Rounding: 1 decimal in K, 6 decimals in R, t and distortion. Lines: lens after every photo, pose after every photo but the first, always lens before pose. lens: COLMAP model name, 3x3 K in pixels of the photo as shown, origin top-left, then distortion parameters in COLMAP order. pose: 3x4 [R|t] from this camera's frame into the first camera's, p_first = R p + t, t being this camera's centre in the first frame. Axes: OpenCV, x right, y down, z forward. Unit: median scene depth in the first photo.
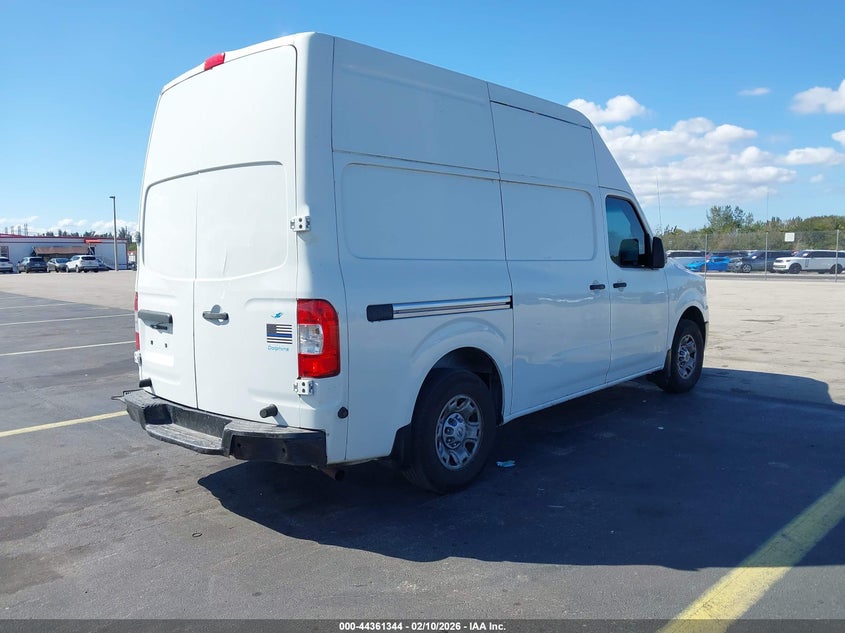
lens RADIAL K [[688.9, 0, 439.5], [0, 688.9, 322.8], [0, 0, 1]] dist [0.053232, -0.084126]
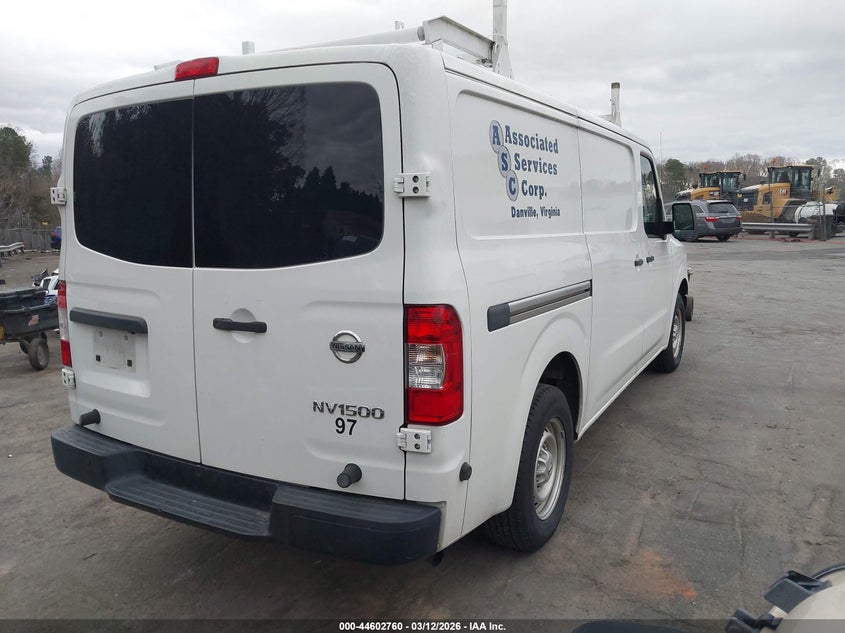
lens RADIAL K [[688.9, 0, 429.8], [0, 688.9, 322.9], [0, 0, 1]] dist [0.053232, -0.084126]
pose [[0.977315, -0.023872, 0.210441, -0.281396], [0.010371, 0.997830, 0.065029, -0.051635], [-0.211536, -0.061371, 0.975441, 0.332955]]
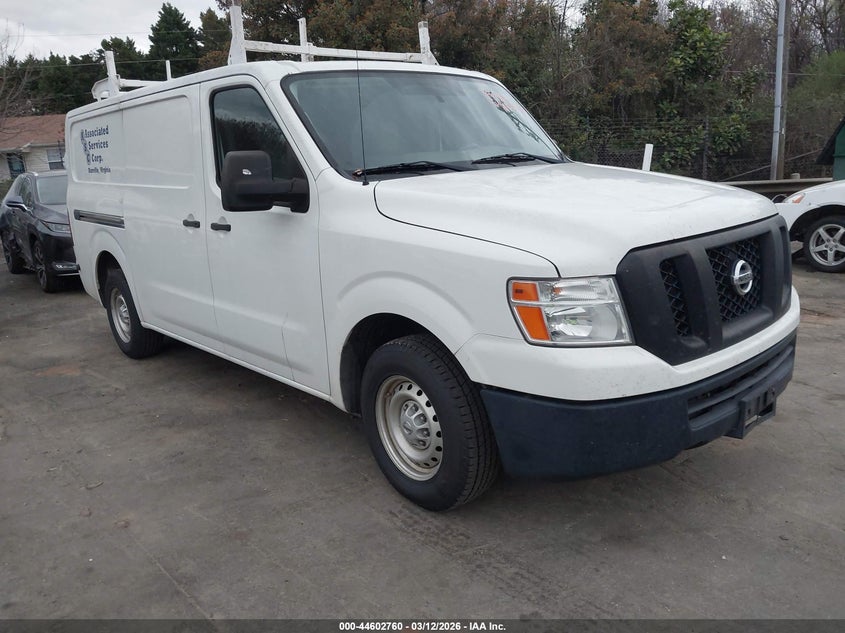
lens RADIAL K [[716.2, 0, 438.3], [0, 716.2, 316.9], [0, 0, 1]] dist [-0.021233, 0.008058]
pose [[-0.153264, 0.251871, -0.955548, 1.381132], [-0.035514, 0.964944, 0.260044, -0.238367], [0.987547, 0.073791, -0.138946, 1.983862]]
